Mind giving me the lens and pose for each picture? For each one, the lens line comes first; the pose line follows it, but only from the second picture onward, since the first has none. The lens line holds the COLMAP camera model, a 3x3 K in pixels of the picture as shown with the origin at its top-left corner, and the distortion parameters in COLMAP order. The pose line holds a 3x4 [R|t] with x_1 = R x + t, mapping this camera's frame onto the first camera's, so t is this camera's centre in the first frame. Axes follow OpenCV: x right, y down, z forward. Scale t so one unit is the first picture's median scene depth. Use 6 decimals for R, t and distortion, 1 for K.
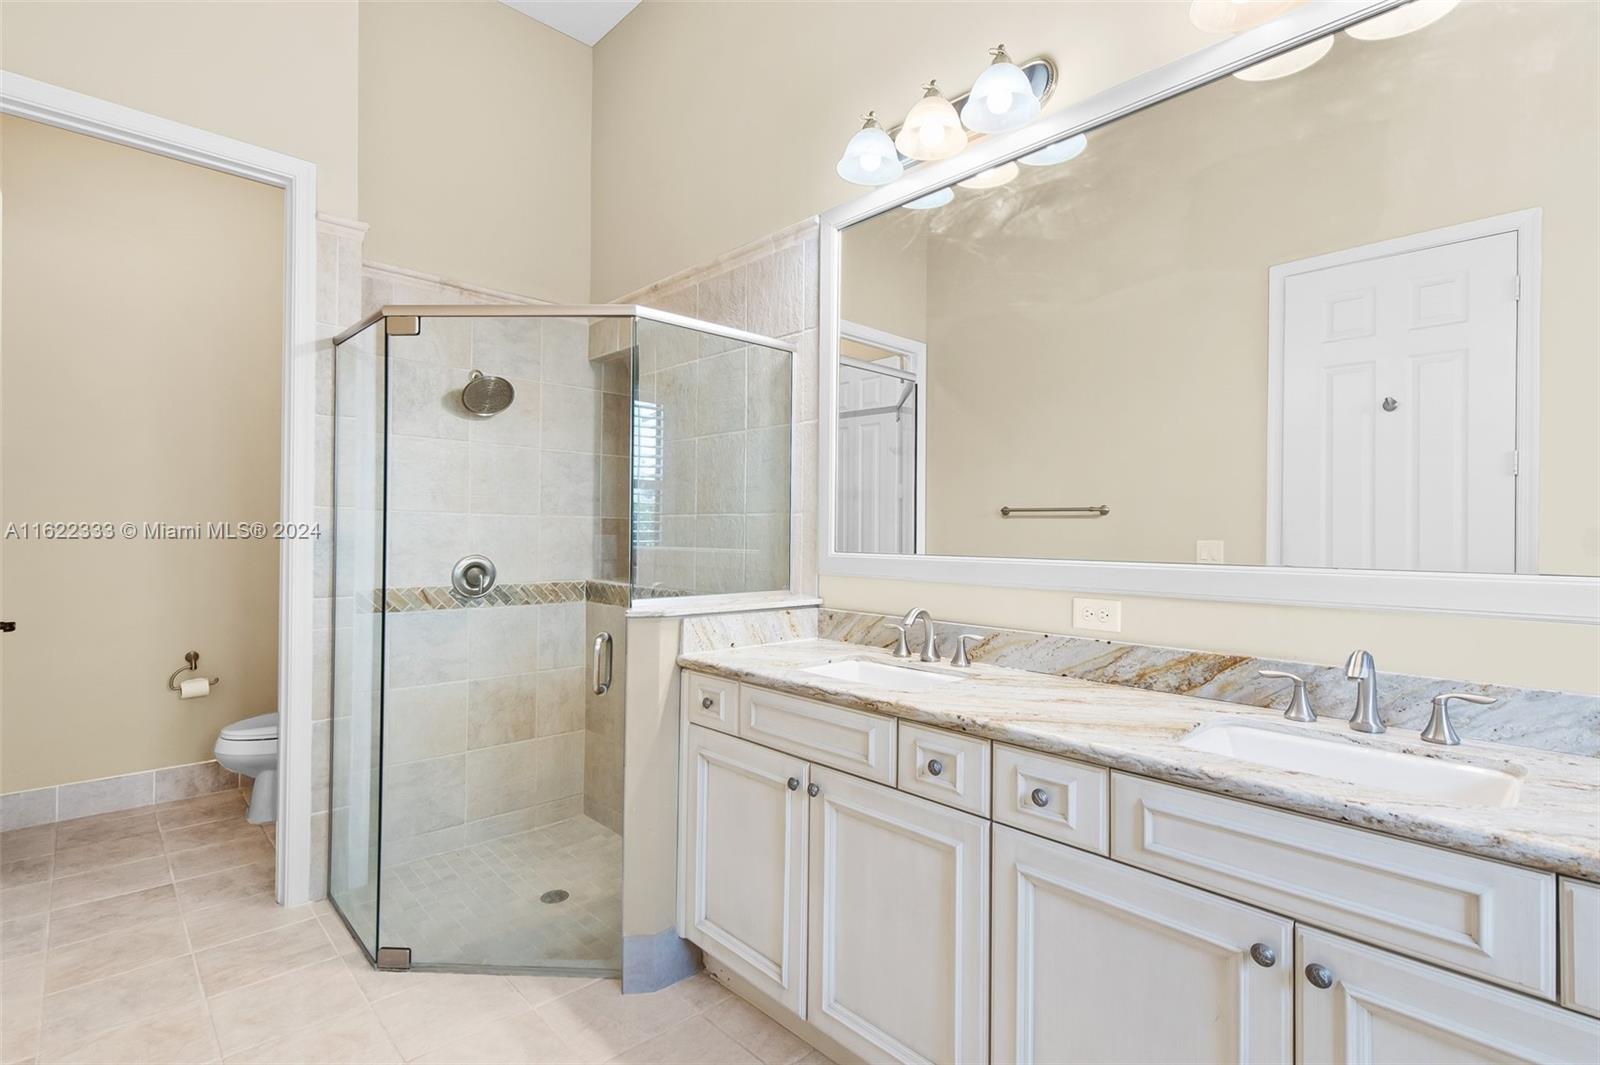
lens RADIAL K [[759.7, 0, 790.4], [0, 759.7, 527.6], [0, 0, 1]] dist [0.002647, -0.000107]
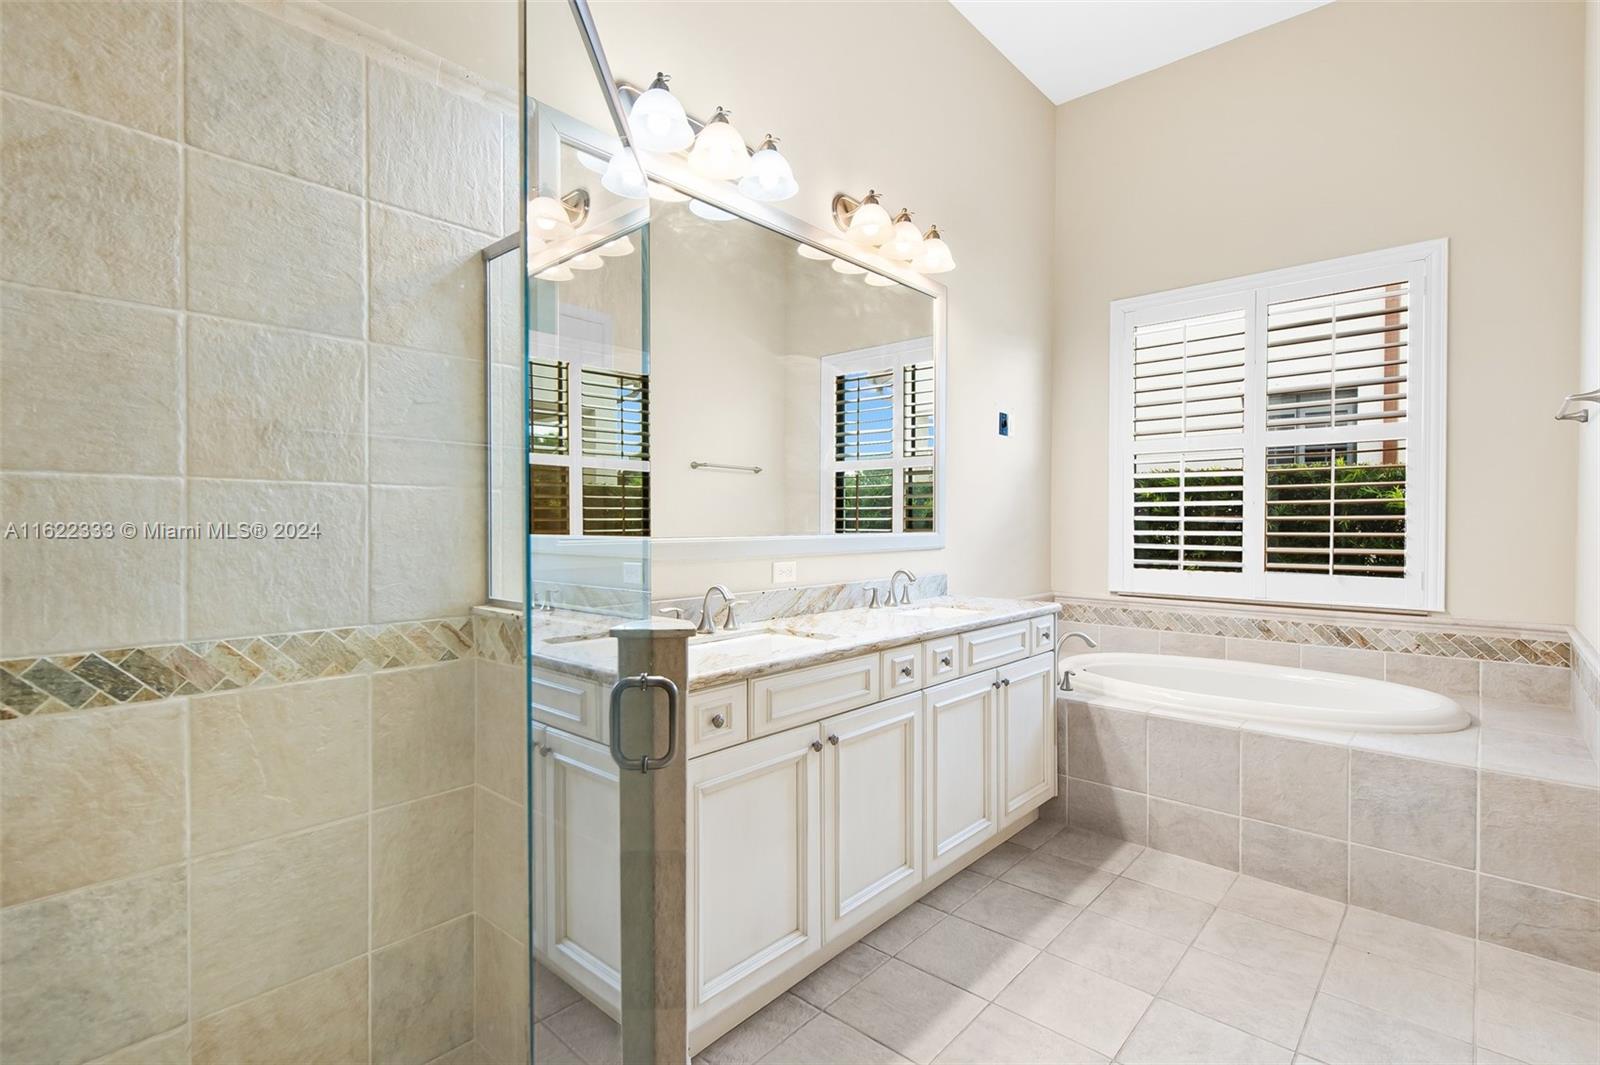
lens RADIAL K [[759.7, 0, 789.2], [0, 759.7, 535.9], [0, 0, 1]] dist [0.002647, -0.000107]
pose [[-0.088889, -0.033153, 0.995490, -1.084800], [-0.020932, 0.999287, 0.031411, -0.002577], [-0.995822, -0.018046, -0.089520, 1.142932]]
